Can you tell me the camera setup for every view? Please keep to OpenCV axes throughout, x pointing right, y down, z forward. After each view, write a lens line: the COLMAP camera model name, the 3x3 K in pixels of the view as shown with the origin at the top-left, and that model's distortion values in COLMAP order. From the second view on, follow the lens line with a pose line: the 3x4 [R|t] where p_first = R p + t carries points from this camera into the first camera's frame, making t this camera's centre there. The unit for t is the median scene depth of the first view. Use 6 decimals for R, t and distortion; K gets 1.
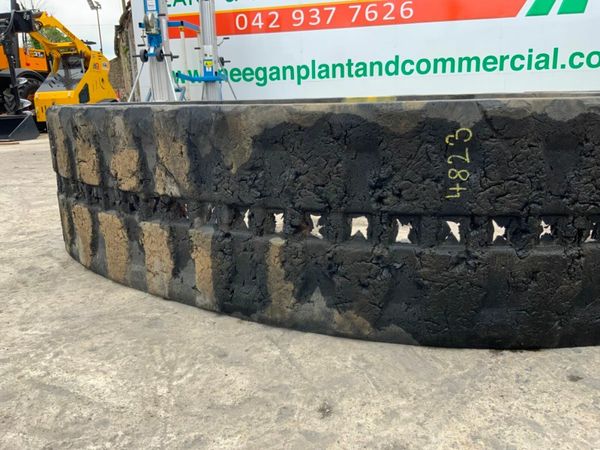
lens RADIAL K [[500.3, 0, 296.6], [0, 500.3, 233.8], [0, 0, 1]] dist [0.070817, -0.139138]
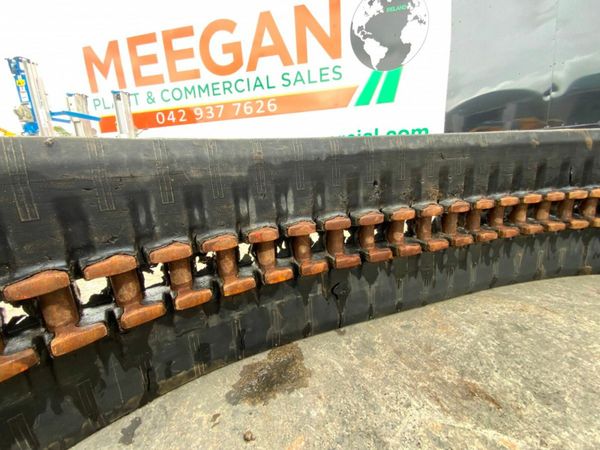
lens RADIAL K [[246.1, 0, 298.8], [0, 246.1, 223.4], [0, 0, 1]] dist [0.005285, -0.008958]
pose [[0.994561, -0.055682, 0.088027, 0.216727], [0.059146, 0.997554, -0.037246, -0.088862], [-0.085738, 0.042249, 0.995422, 0.332616]]
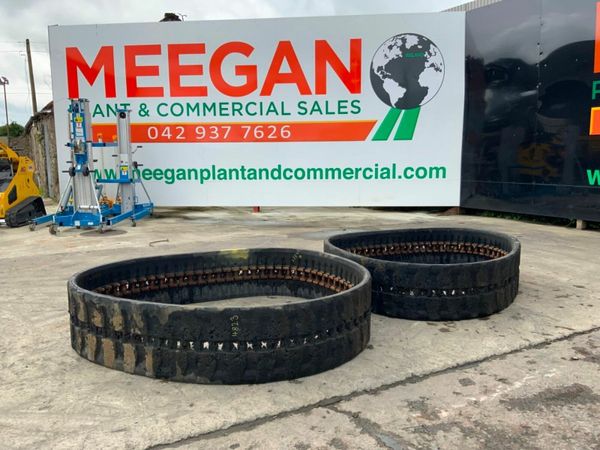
lens RADIAL K [[500.3, 0, 301.2], [0, 500.3, 227.8], [0, 0, 1]] dist [0.070817, -0.139138]
pose [[0.982238, -0.005437, 0.187559, 0.014067], [0.029098, 0.991902, -0.123629, -0.036576], [-0.185368, 0.126891, 0.974442, -0.241433]]
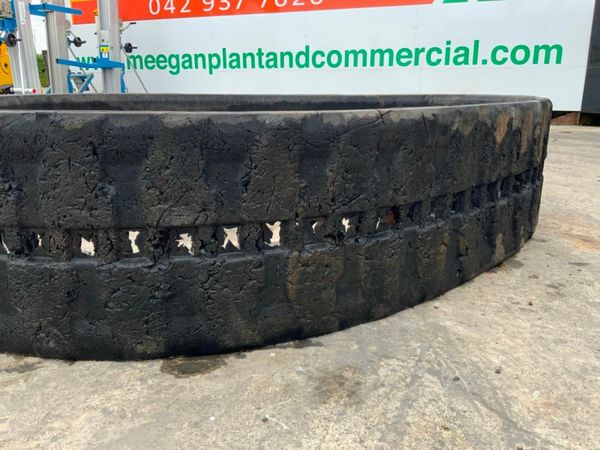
lens RADIAL K [[500.3, 0, 299.5], [0, 500.3, 228.7], [0, 0, 1]] dist [0.070817, -0.139138]
pose [[0.993165, 0.059509, -0.100409, 0.307847], [-0.058415, 0.998197, 0.013807, -0.038233], [0.101050, -0.007847, 0.994850, 0.098537]]
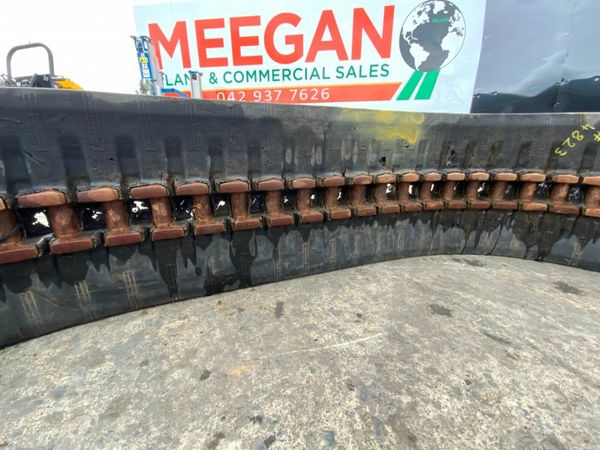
lens RADIAL K [[246.1, 0, 299.0], [0, 246.1, 223.8], [0, 0, 1]] dist [0.005285, -0.008958]
pose [[0.988108, -0.023776, 0.151912, 0.004966], [0.020327, 0.999500, 0.024215, -0.048123], [-0.152412, -0.020839, 0.988097, 0.226185]]
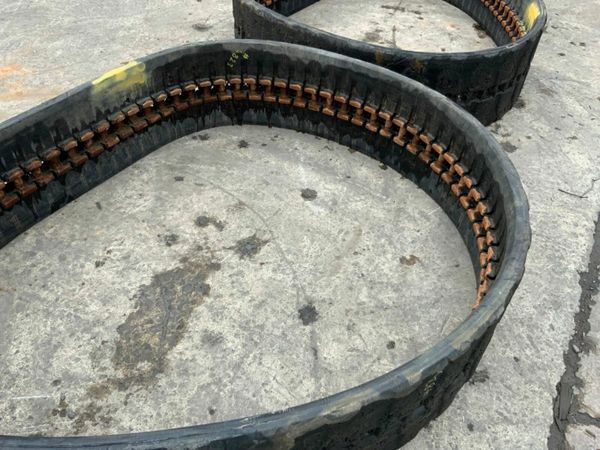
lens RADIAL K [[500.3, 0, 306.0], [0, 500.3, 228.7], [0, 0, 1]] dist [0.070817, -0.139138]
pose [[0.735661, -0.441816, 0.513421, -0.051586], [0.133393, 0.837640, 0.529684, -0.138052], [-0.664085, -0.321181, 0.675155, 0.040169]]
